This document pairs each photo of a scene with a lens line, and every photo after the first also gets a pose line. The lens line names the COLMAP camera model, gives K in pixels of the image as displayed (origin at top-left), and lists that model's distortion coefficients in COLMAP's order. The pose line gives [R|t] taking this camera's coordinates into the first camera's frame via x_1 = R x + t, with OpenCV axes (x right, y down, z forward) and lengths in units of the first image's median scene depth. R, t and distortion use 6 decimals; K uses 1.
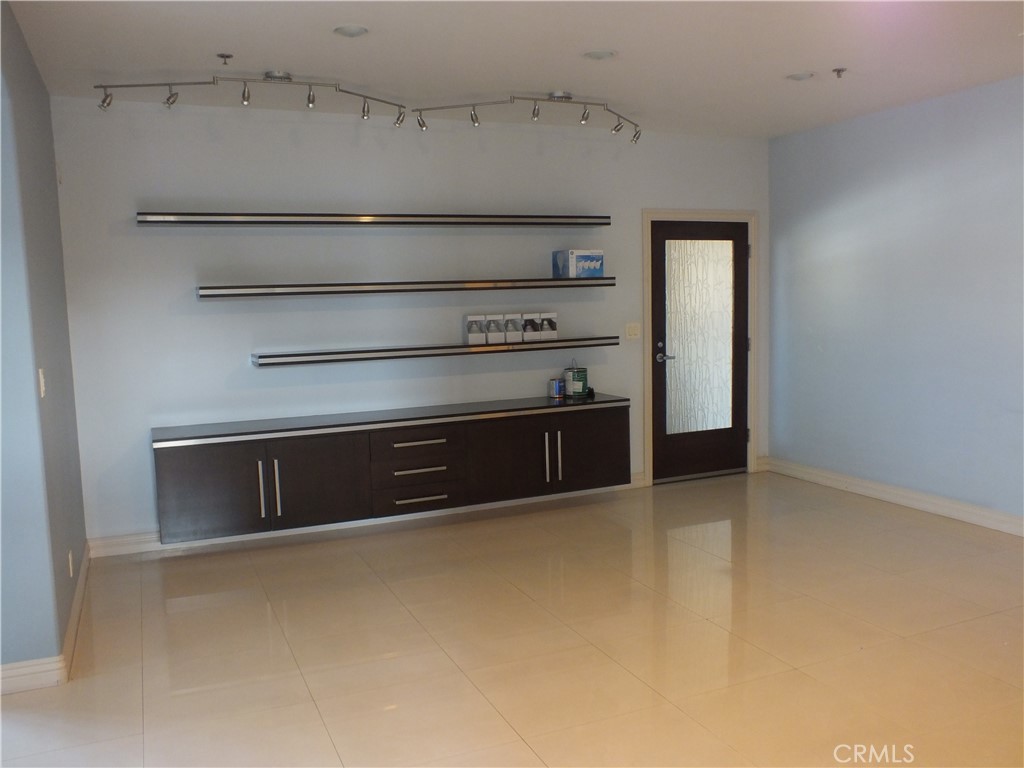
lens RADIAL K [[868.4, 0, 512.0], [0, 868.4, 384.0], [0, 0, 1]] dist [-0.008682, 0.213924]
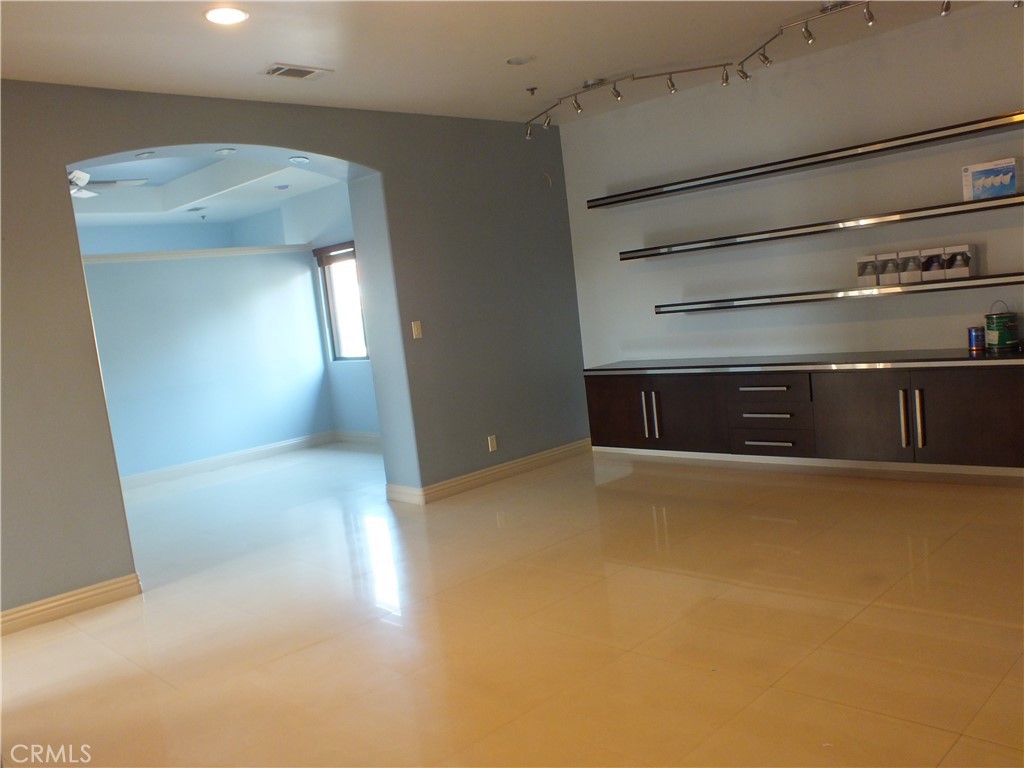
lens RADIAL K [[872.4, 0, 511.4], [0, 872.4, 391.4], [0, 0, 1]] dist [-0.031049, 0.006537]
pose [[0.366423, 0.097669, -0.925308, 0.656705], [0.020768, 0.993369, 0.113078, -0.046667], [0.930217, -0.060651, 0.361965, 0.309256]]
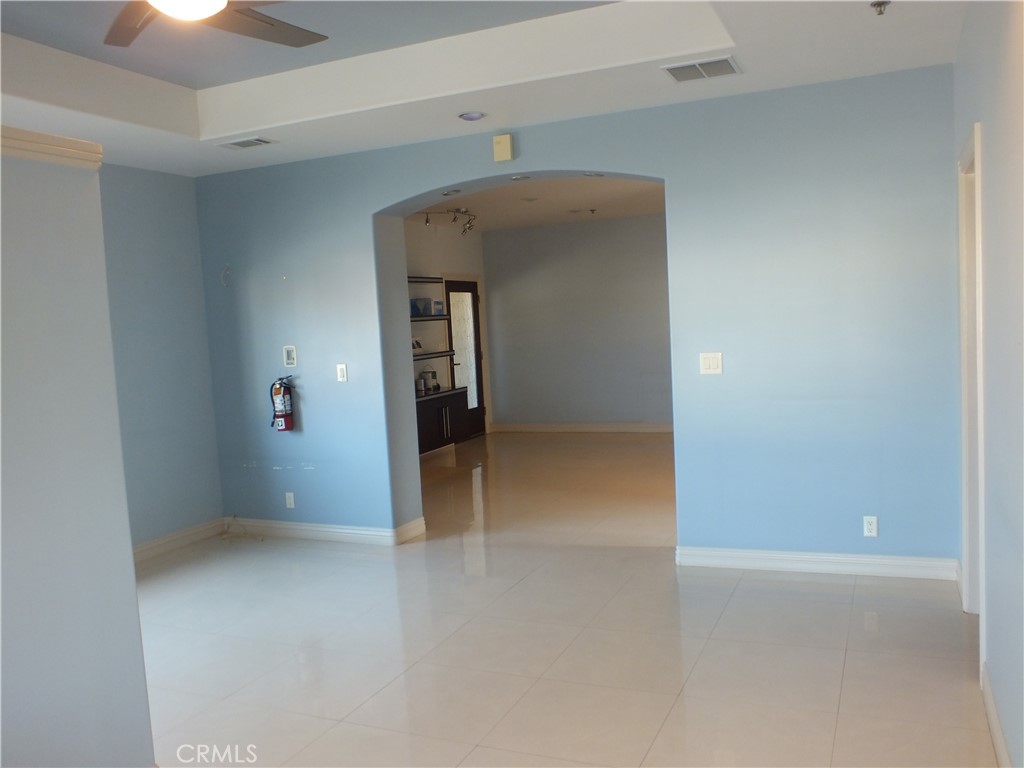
lens RADIAL K [[857.1, 0, 512.0], [0, 857.1, 384.0], [0, 0, 1]] dist [-0.074009, 0.080898]
pose [[0.745274, -0.059212, 0.664123, -0.874783], [0.090397, 0.995825, -0.012658, 0.038617], [-0.660601, 0.069468, 0.747516, -0.276511]]
